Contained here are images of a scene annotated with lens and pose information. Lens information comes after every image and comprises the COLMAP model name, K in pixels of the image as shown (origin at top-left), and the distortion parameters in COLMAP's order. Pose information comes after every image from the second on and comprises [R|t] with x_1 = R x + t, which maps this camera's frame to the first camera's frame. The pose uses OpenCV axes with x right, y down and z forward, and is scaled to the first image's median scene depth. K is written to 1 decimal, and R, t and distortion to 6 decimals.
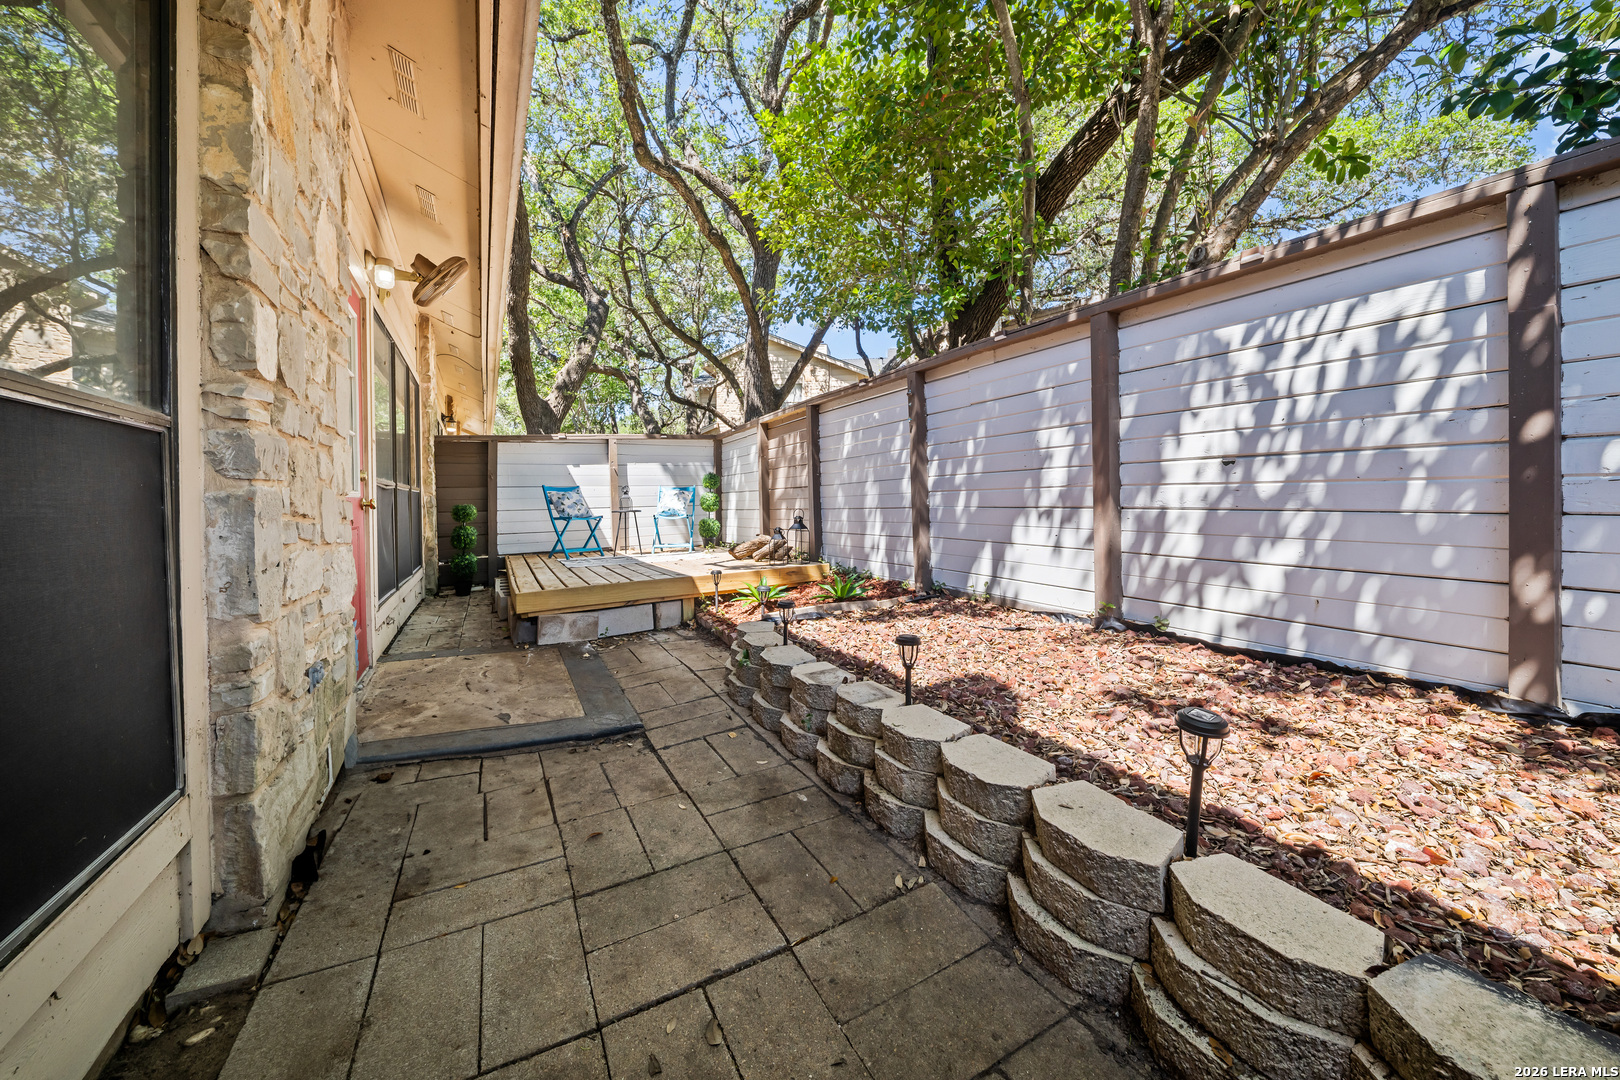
lens RADIAL K [[580.6, 0, 817.5], [0, 580.6, 496.4], [0, 0, 1]] dist [-0.009289, -0.000262]
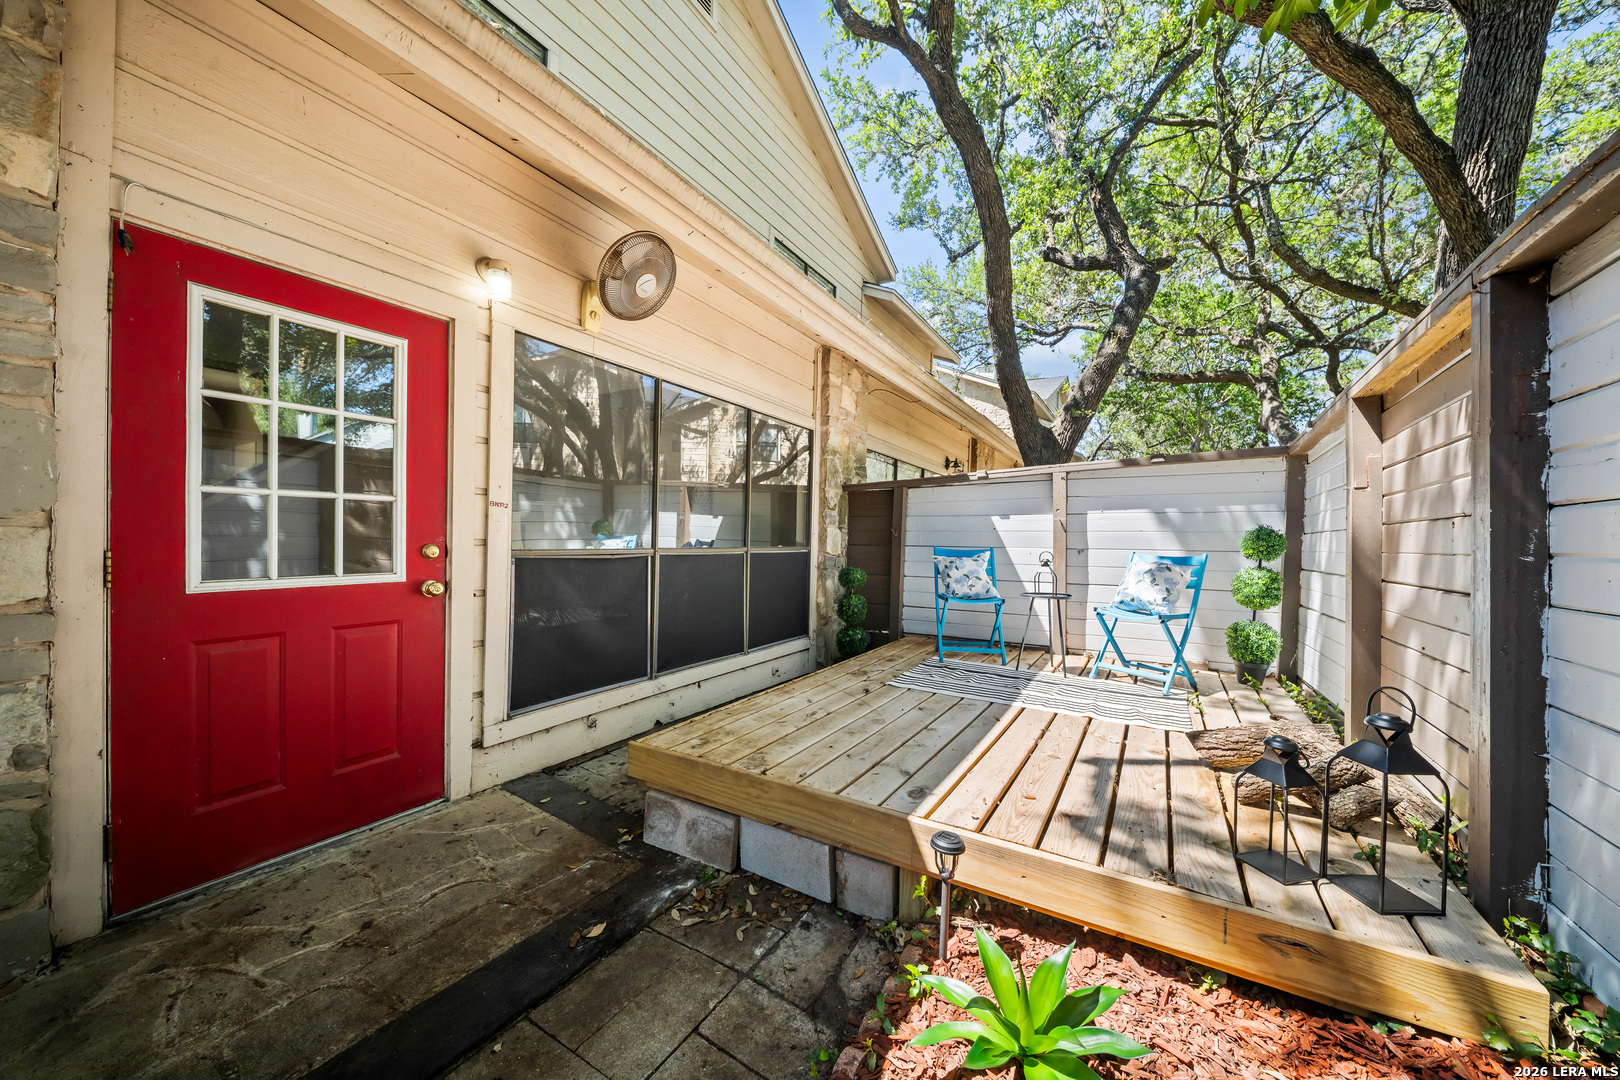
lens RADIAL K [[569.9, 0, 807.5], [0, 569.9, 545.3], [0, 0, 1]] dist [-0.002048, -0.000223]
pose [[0.492819, 0.034243, -0.869458, 0.035535], [-0.018100, 0.999413, 0.029101, -0.027901], [0.869944, 0.001395, 0.493149, 0.380068]]
